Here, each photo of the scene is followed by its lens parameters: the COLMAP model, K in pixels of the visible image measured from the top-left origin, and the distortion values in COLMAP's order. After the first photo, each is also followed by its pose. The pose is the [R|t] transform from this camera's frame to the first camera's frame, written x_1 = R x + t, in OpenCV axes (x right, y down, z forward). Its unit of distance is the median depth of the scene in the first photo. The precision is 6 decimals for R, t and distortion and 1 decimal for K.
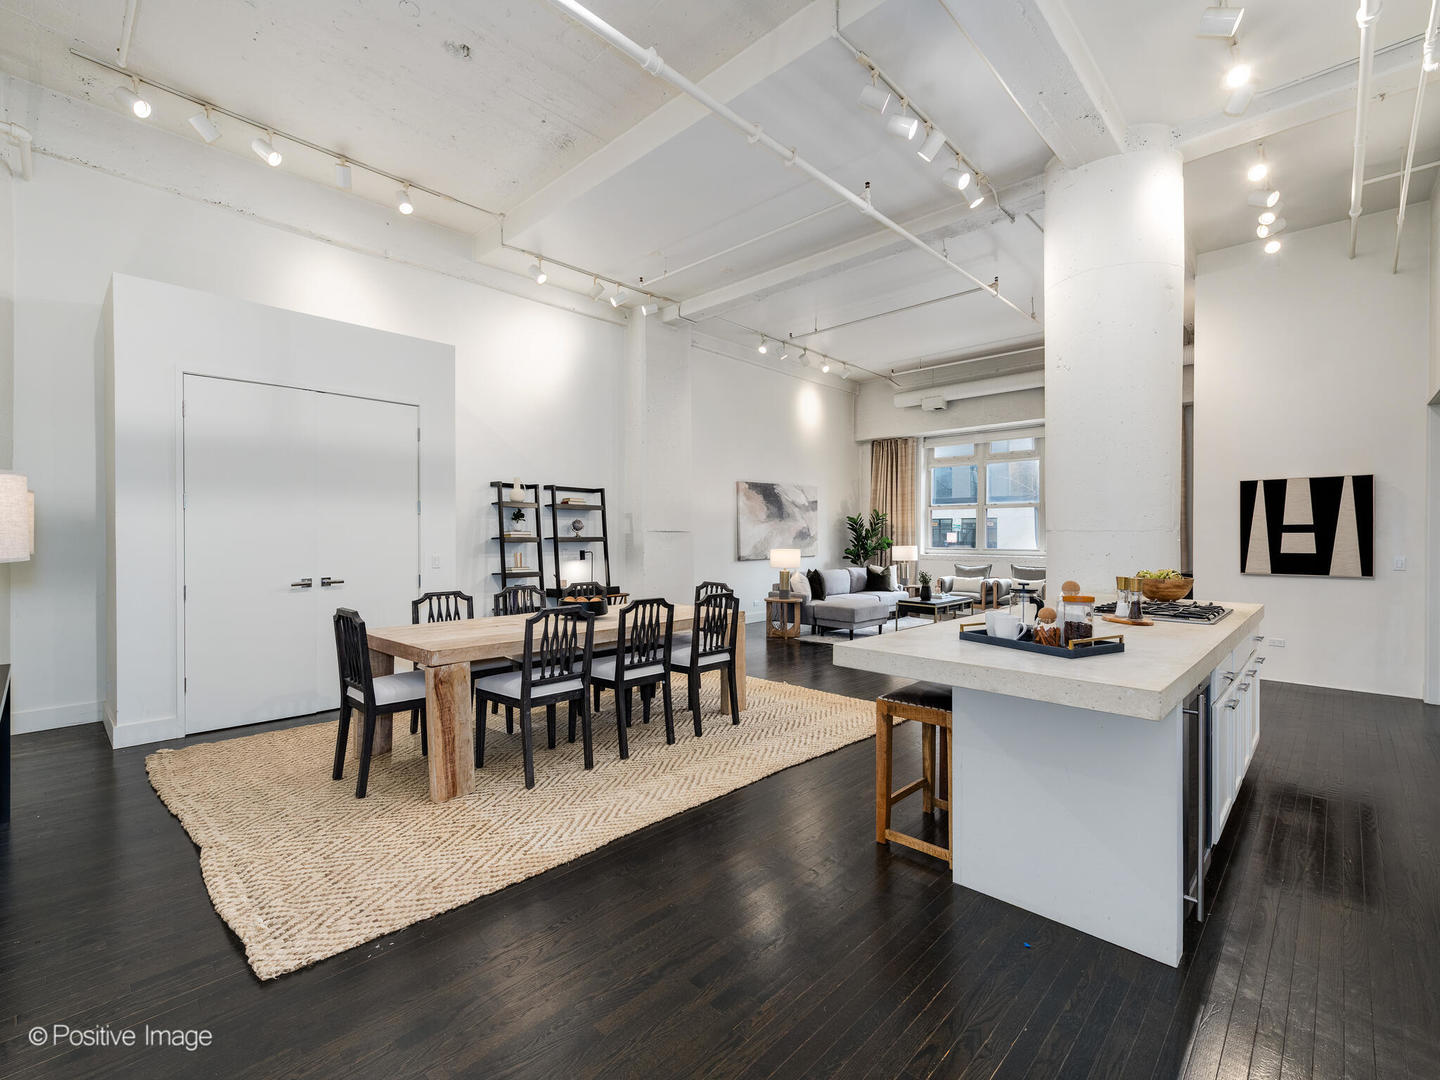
lens RADIAL K [[649.0, 0, 717.8], [0, 649.0, 540.3], [0, 0, 1]] dist [-0.021125, -0.000568]
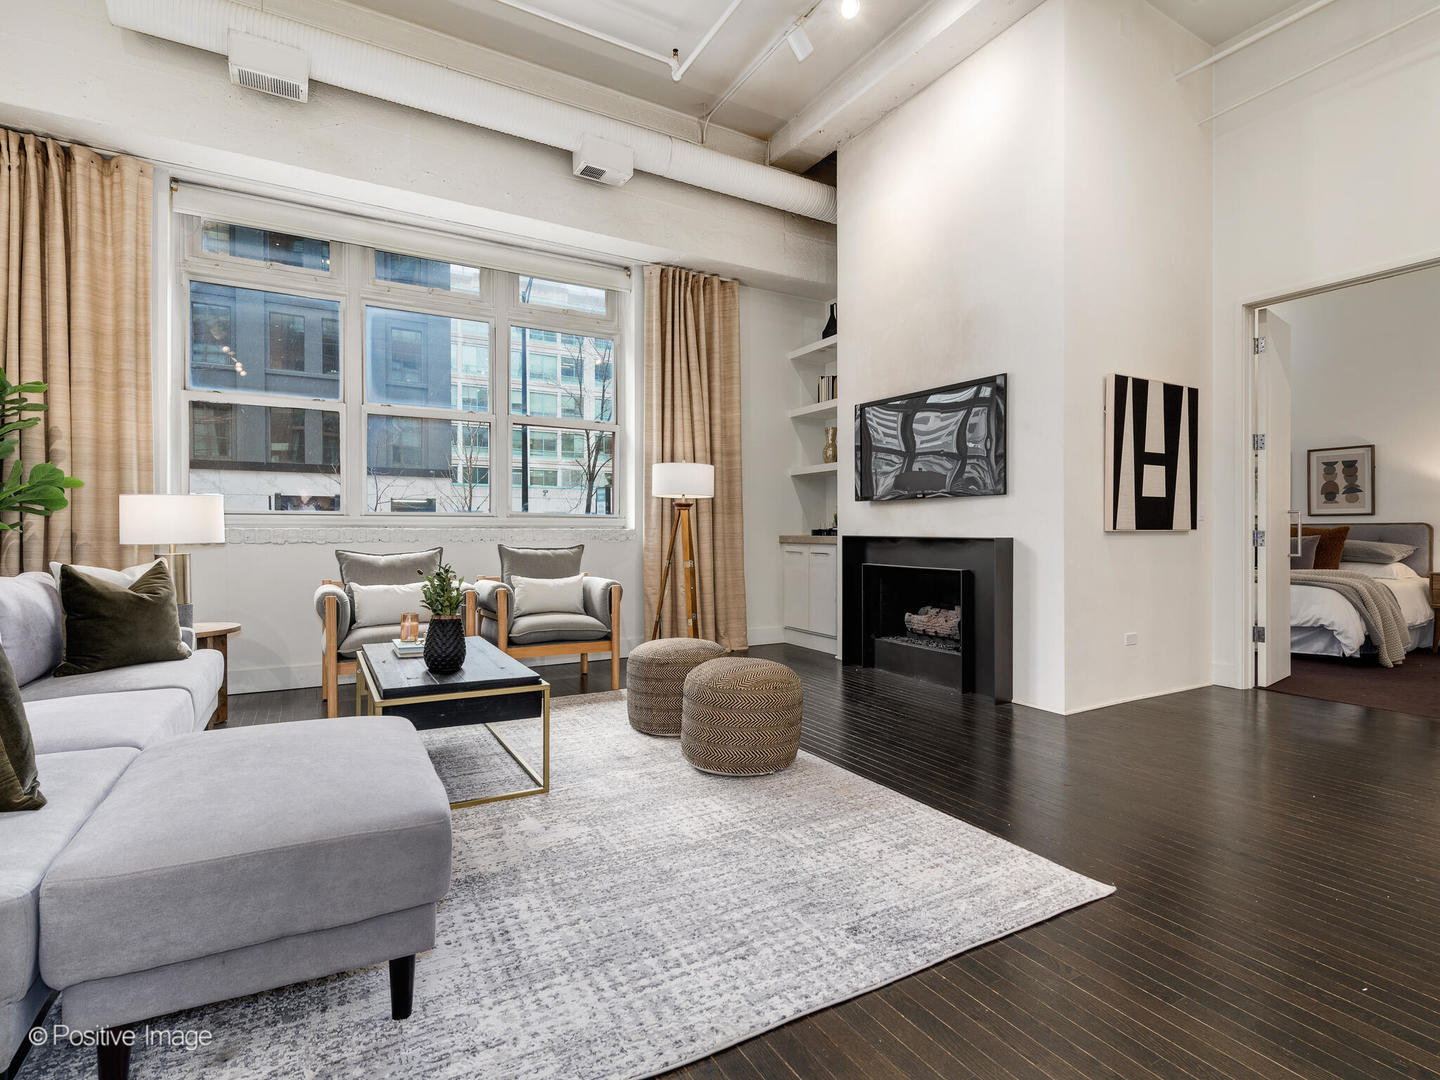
lens RADIAL K [[704.7, 0, 715.4], [0, 704.7, 532.8], [0, 0, 1]] dist [-0.003283, -0.000748]
pose [[0.287195, -0.006120, 0.957853, 0.059471], [0.010185, 0.999943, 0.003335, 0.029131], [-0.957818, 0.008798, 0.287241, 0.721363]]
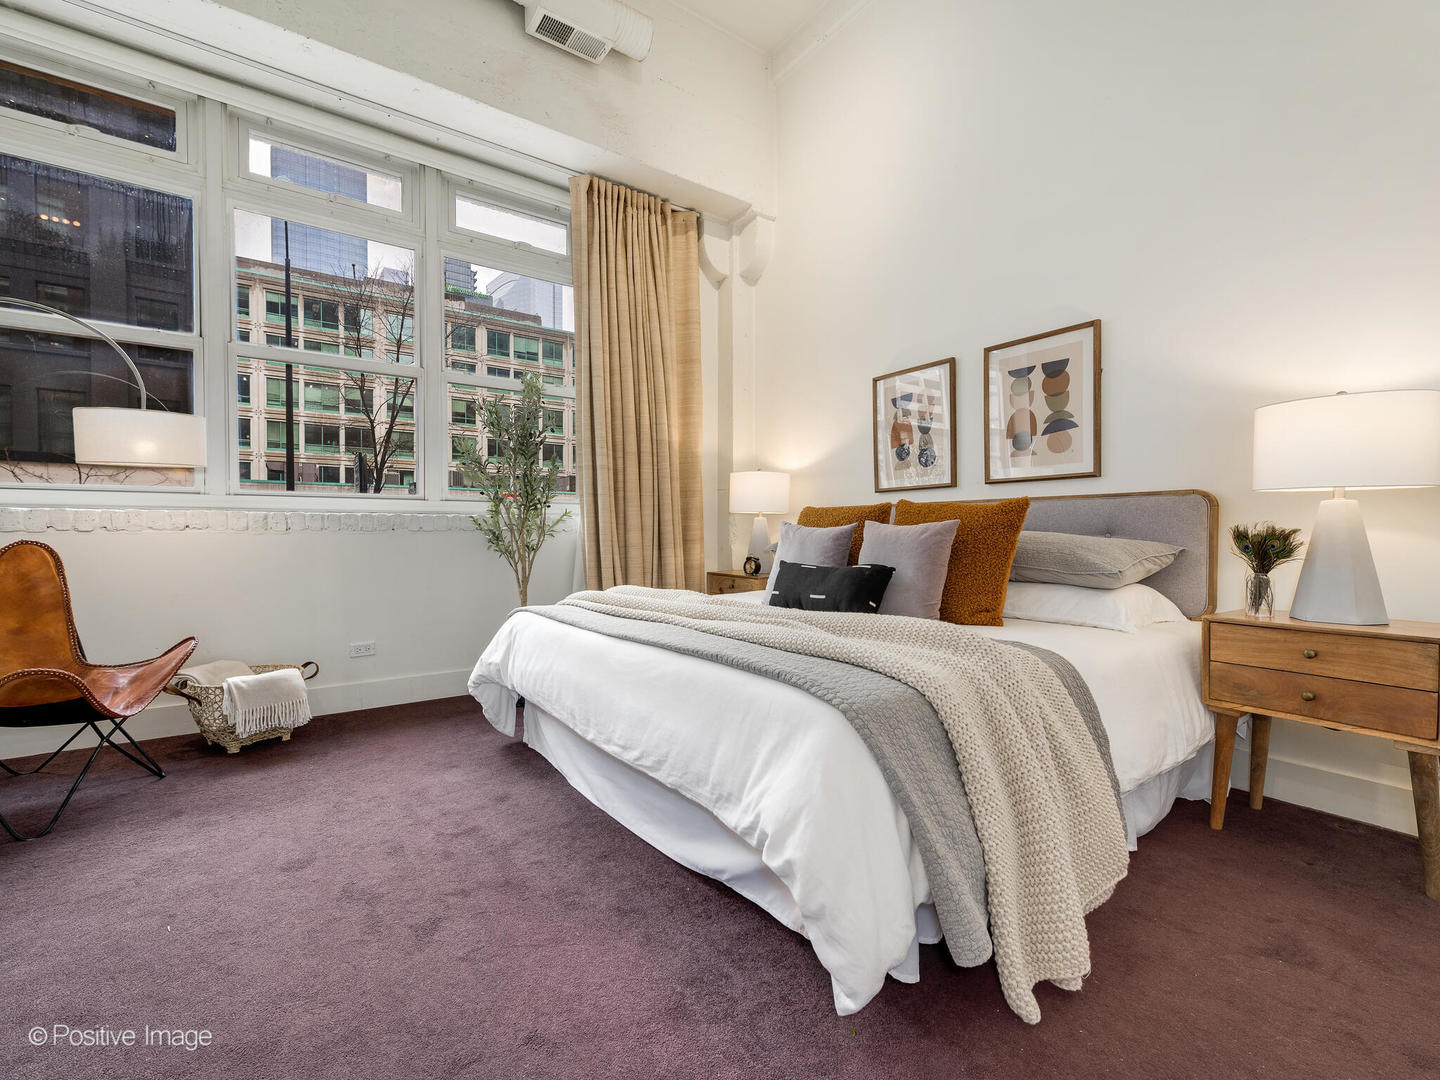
lens RADIAL K [[655.5, 0, 722.9], [0, 655.5, 540.8], [0, 0, 1]] dist [0.001059, -0.000034]
pose [[0.164937, -0.008261, 0.986269, 0.578882], [0.014079, 0.999883, 0.006021, 0.044154], [-0.986204, 0.012893, 0.165034, 0.423819]]
